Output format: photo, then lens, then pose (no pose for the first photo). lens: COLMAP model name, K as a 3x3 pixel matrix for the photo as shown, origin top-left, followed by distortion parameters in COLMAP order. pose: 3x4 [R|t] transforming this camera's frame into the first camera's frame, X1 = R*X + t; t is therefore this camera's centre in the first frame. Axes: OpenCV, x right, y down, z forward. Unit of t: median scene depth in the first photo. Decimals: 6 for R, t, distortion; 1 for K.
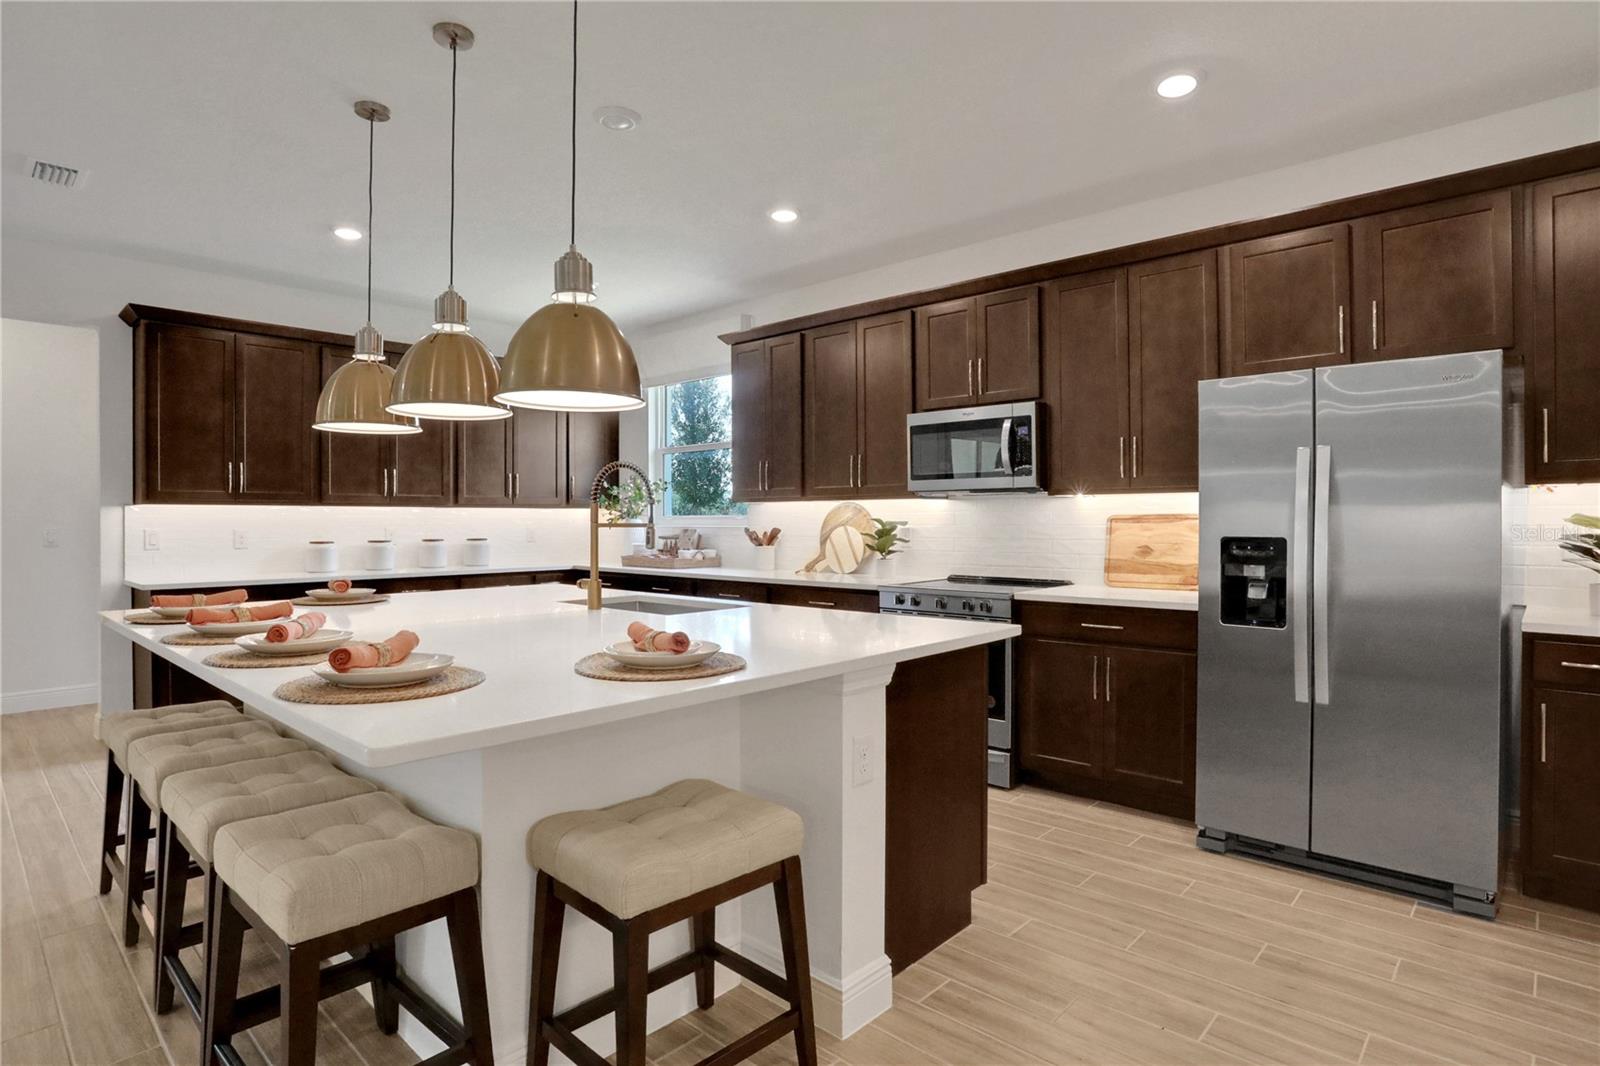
lens RADIAL K [[818.3, 0, 840.5], [0, 818.3, 533.0], [0, 0, 1]] dist [-0.063769, 0.033121]
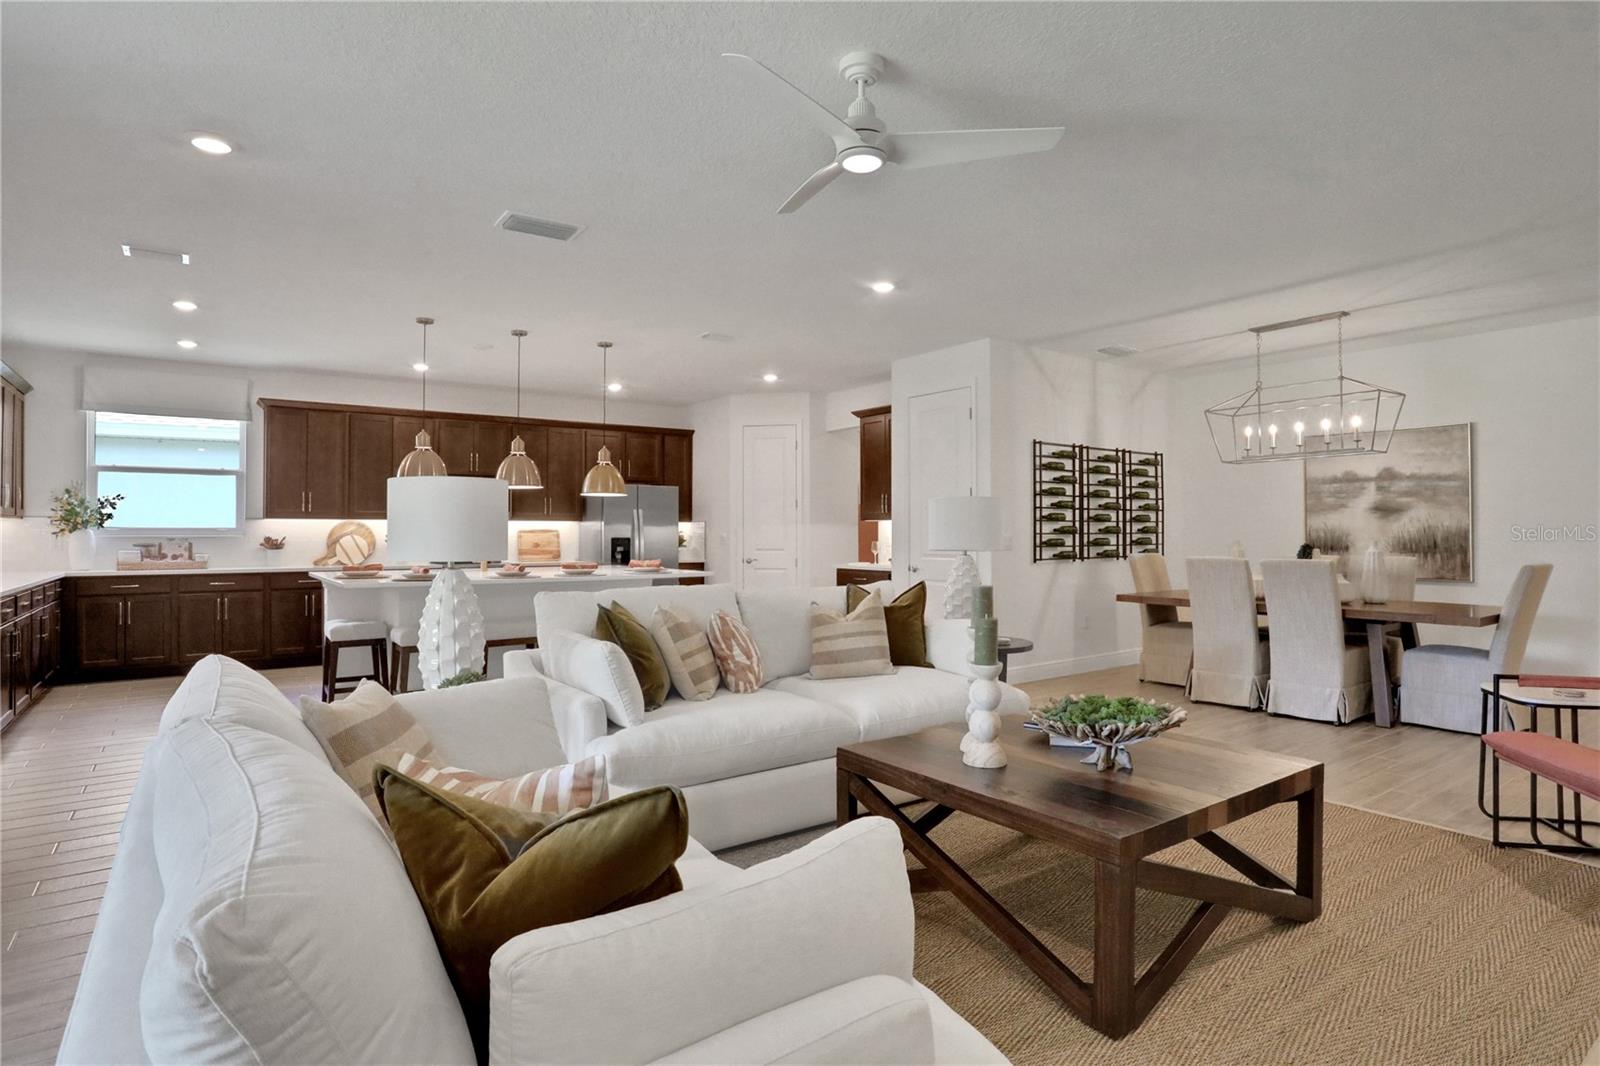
lens RADIAL K [[846.7, 0, 815.1], [0, 846.7, 527.2], [0, 0, 1]] dist [-0.074811, 0.034528]
pose [[0.214620, 0.008036, 0.976665, -1.825598], [0.012604, 0.999860, -0.010996, 0.007230], [-0.976616, 0.014670, 0.214489, -0.303909]]
